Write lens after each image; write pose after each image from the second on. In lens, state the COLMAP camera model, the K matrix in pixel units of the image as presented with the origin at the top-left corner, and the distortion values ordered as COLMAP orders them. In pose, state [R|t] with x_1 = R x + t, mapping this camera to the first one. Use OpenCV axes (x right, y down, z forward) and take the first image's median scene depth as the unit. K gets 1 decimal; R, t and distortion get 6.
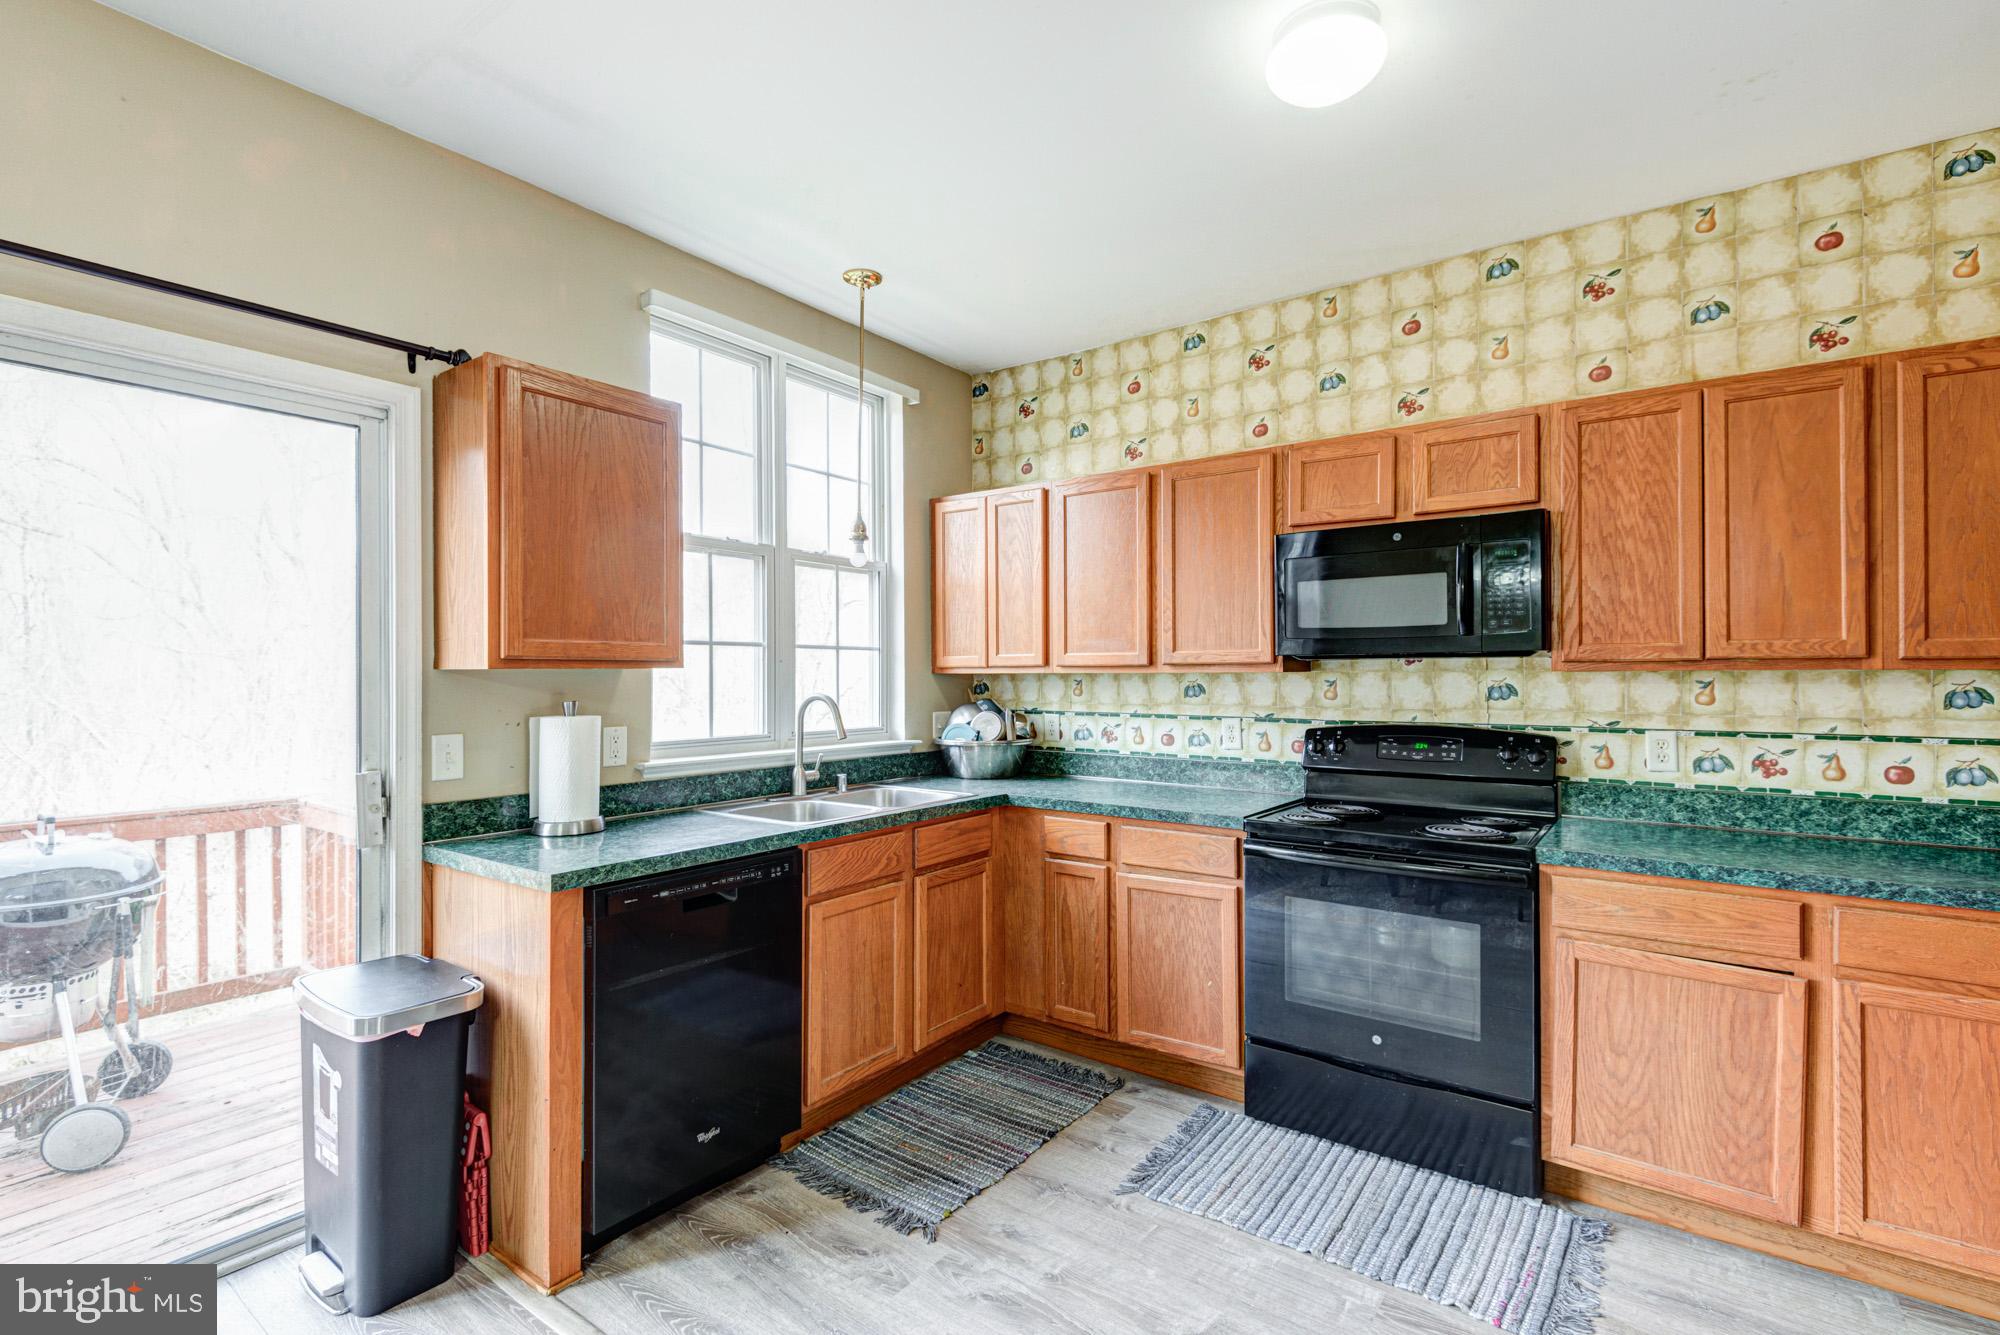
lens RADIAL K [[909.2, 0, 1001.4], [0, 909.2, 671.3], [0, 0, 1]] dist [0.040128, -0.026455]
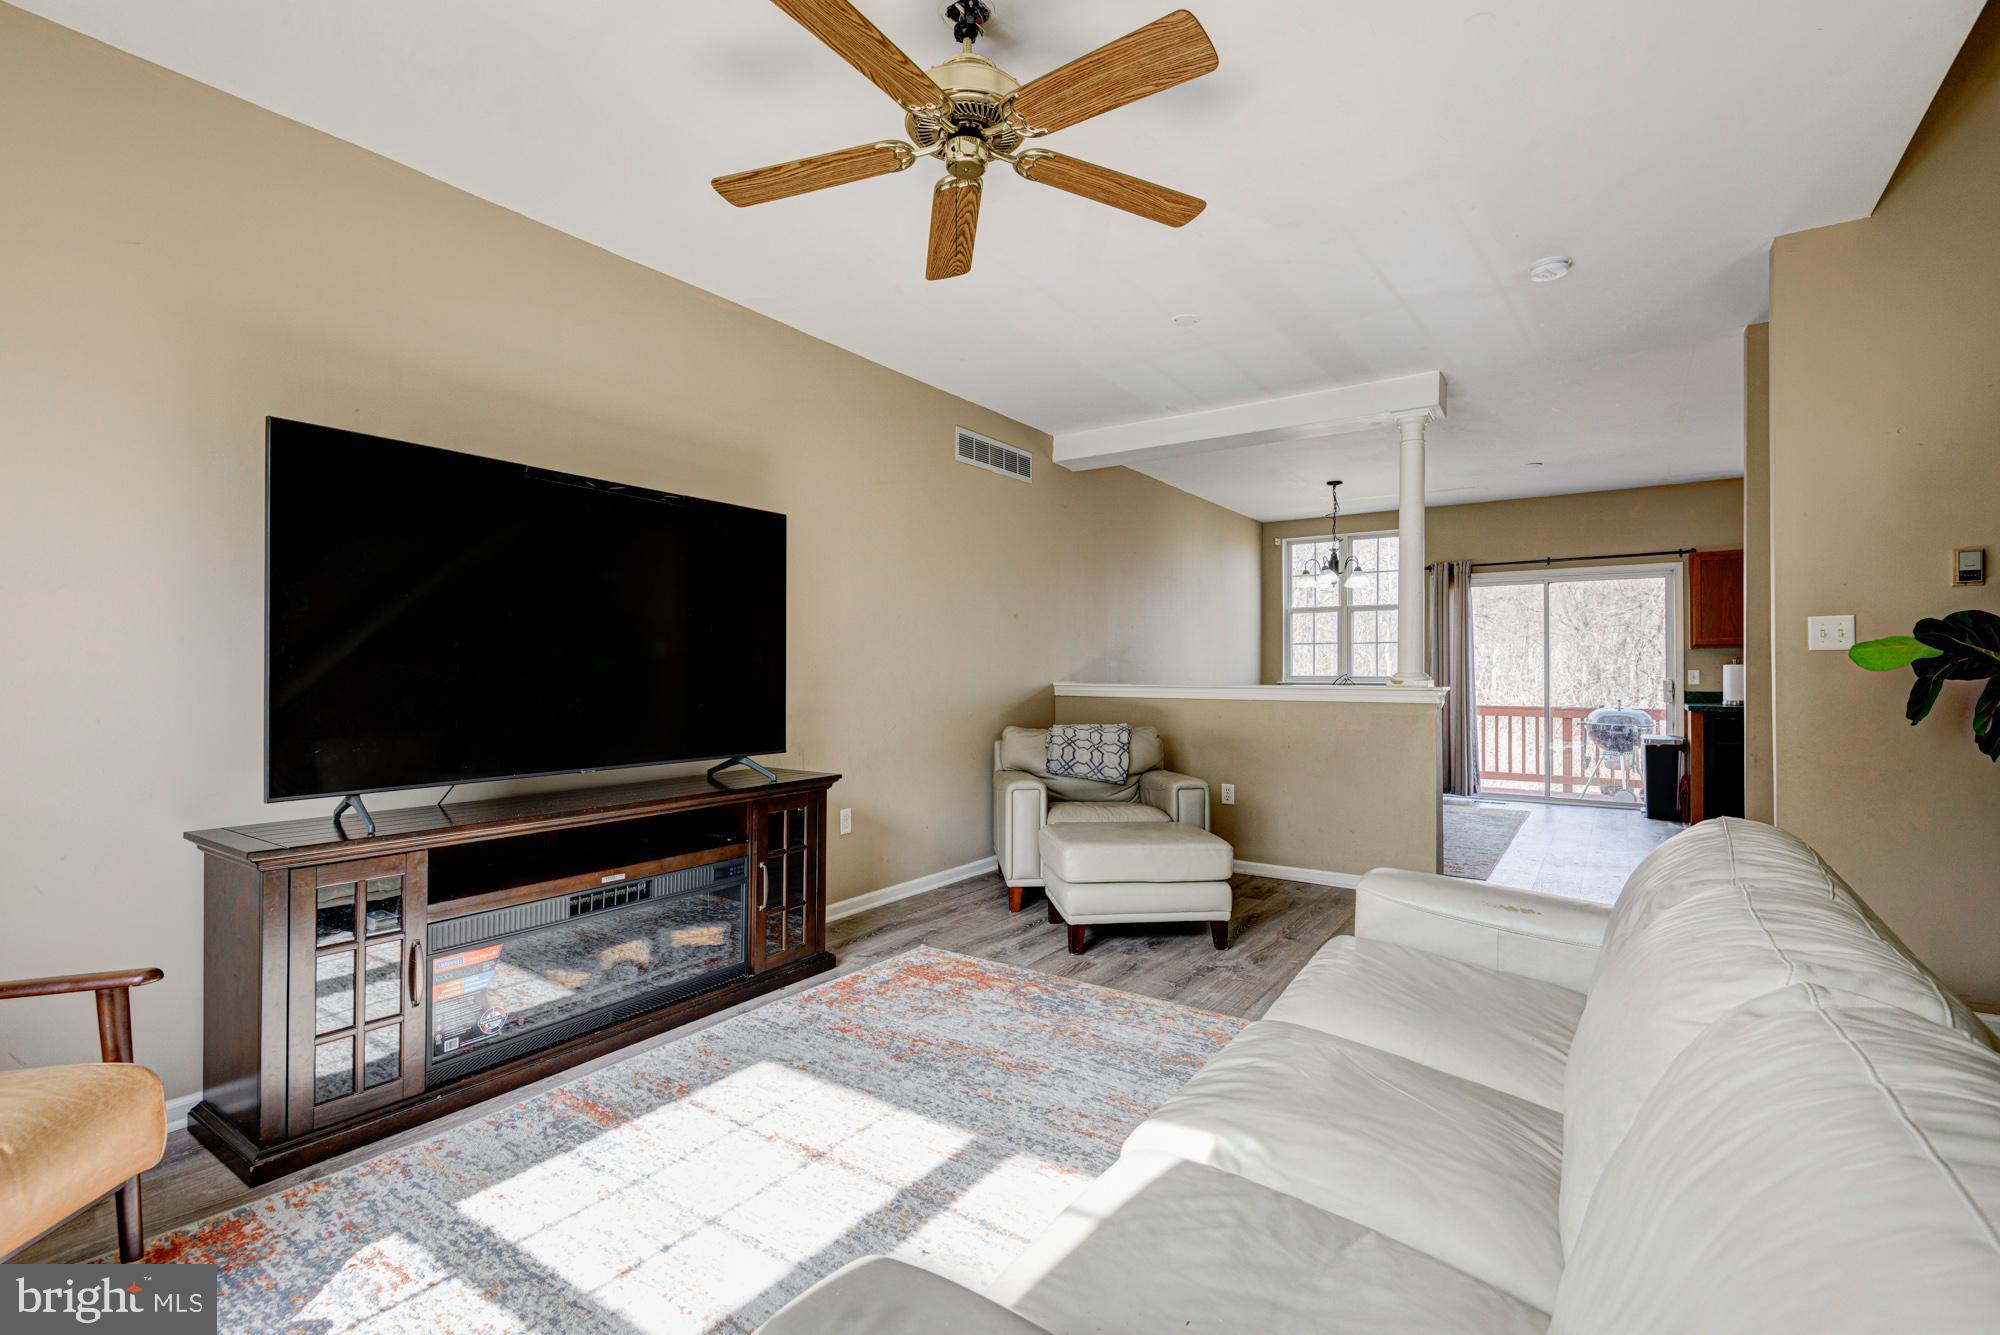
lens RADIAL K [[895.5, 0, 1013.0], [0, 895.5, 667.6], [0, 0, 1]] dist [0.015594, 0.000016]
pose [[0.026947, -0.005528, -0.999622, 2.480035], [0.004406, 0.999976, -0.005412, 0.068549], [0.999627, -0.004258, 0.026971, -1.441544]]
